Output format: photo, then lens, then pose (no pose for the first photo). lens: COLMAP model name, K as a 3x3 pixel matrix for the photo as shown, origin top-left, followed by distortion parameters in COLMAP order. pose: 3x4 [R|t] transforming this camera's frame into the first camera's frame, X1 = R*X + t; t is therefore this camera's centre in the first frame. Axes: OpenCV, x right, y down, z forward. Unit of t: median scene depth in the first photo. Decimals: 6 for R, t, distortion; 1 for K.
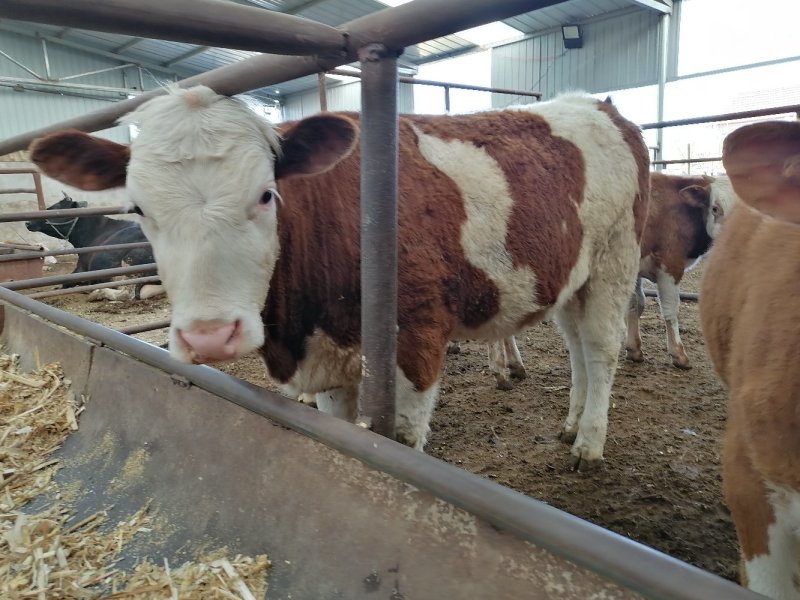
lens RADIAL K [[592.0, 0, 361.0], [0, 592.0, 299.8], [0, 0, 1]] dist [0.035709, -0.010565]
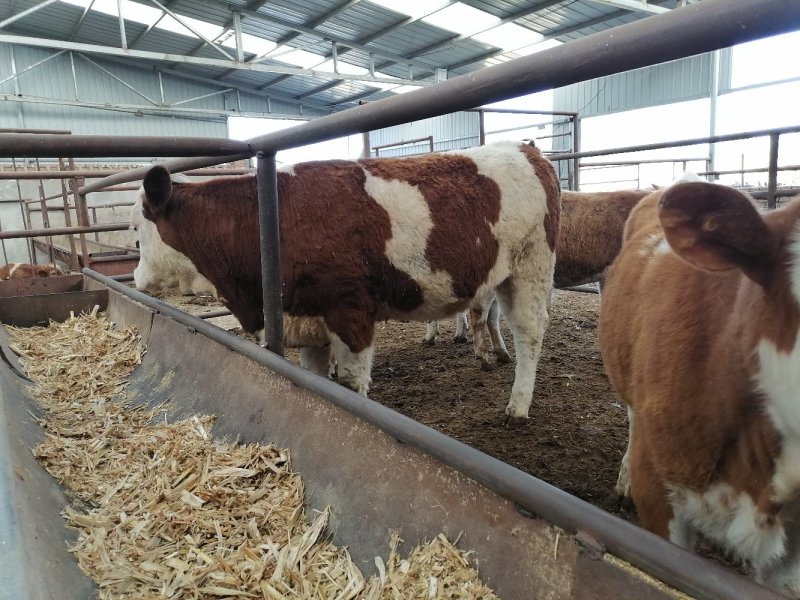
lens RADIAL K [[589.2, 0, 365.7], [0, 589.2, 301.5], [0, 0, 1]] dist [0.040172, -0.019854]
pose [[0.987497, 0.024215, -0.155769, 0.278533], [-0.024903, 0.999687, -0.002471, 0.028784], [0.155661, 0.006319, 0.987790, -0.366880]]
